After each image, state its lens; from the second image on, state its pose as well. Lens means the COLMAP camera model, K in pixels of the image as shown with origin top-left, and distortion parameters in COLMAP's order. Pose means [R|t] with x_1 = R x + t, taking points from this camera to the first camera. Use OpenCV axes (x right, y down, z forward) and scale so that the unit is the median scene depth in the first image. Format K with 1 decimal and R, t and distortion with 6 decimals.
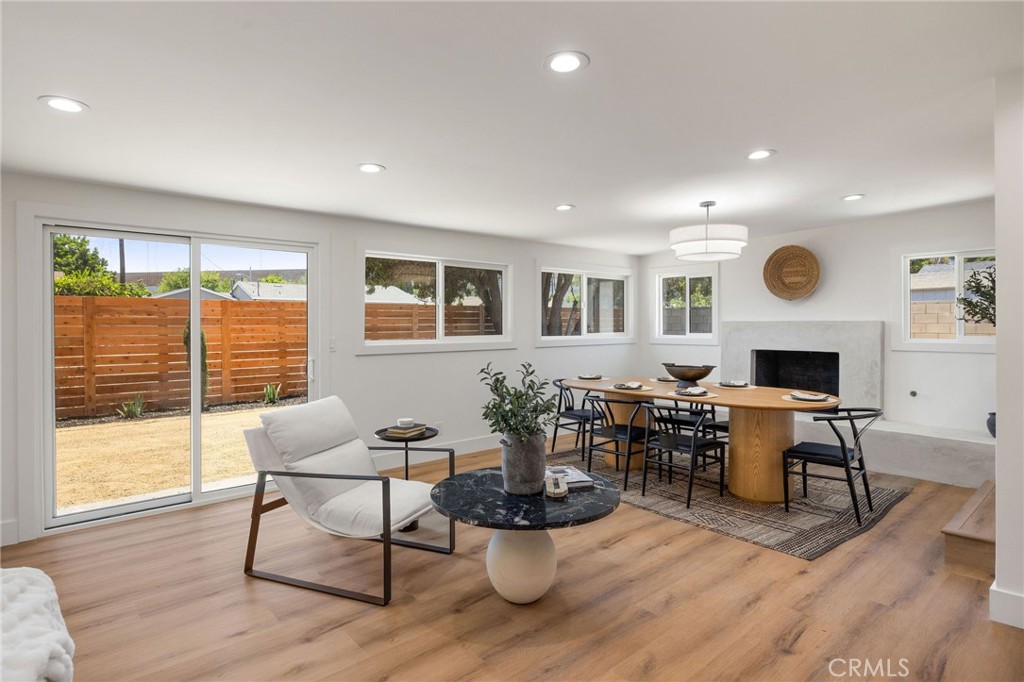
lens RADIAL K [[539.2, 0, 511.5], [0, 539.2, 331.6], [0, 0, 1]] dist [-0.002697, -0.000269]
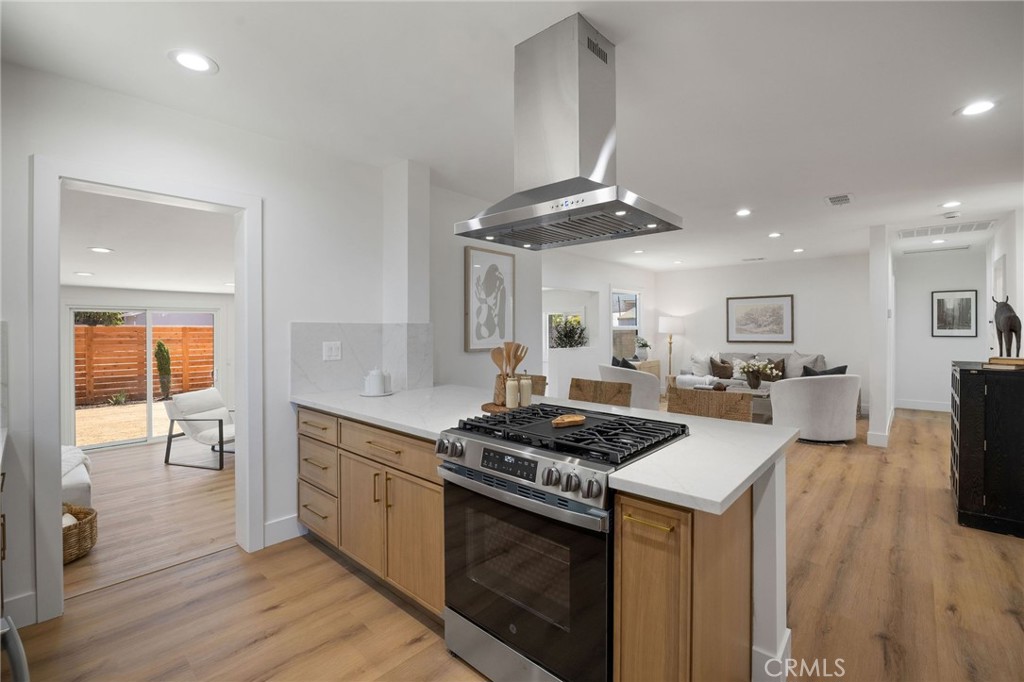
lens RADIAL K [[442.8, 0, 506.0], [0, 442.8, 342.2], [0, 0, 1]] dist [-0.012619, -0.000001]
pose [[0.994925, -0.004304, 0.100529, 0.320539], [0.002891, 0.999895, 0.014200, -0.040064], [-0.100579, -0.013837, 0.994833, -0.421342]]
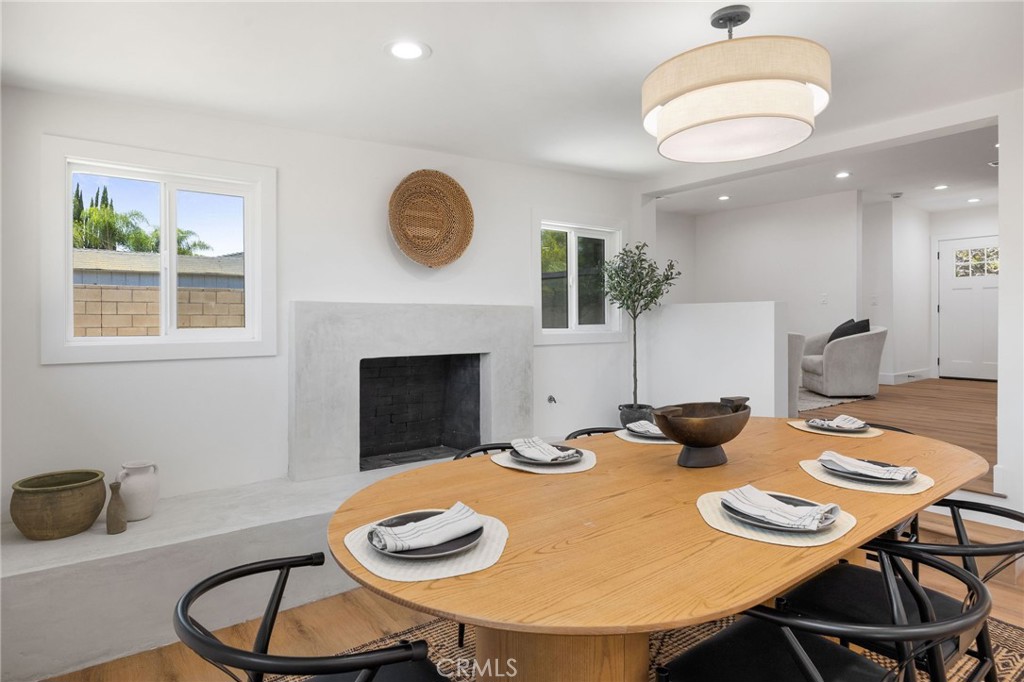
lens RADIAL K [[570.8, 0, 512.2], [0, 570.8, 337.3], [0, 0, 1]] dist [-0.005303, -0.000174]
pose [[0.099416, -0.029719, 0.994602, -0.080968], [0.013652, 0.999501, 0.028501, -0.000112], [-0.994952, 0.010744, 0.099772, 0.909085]]
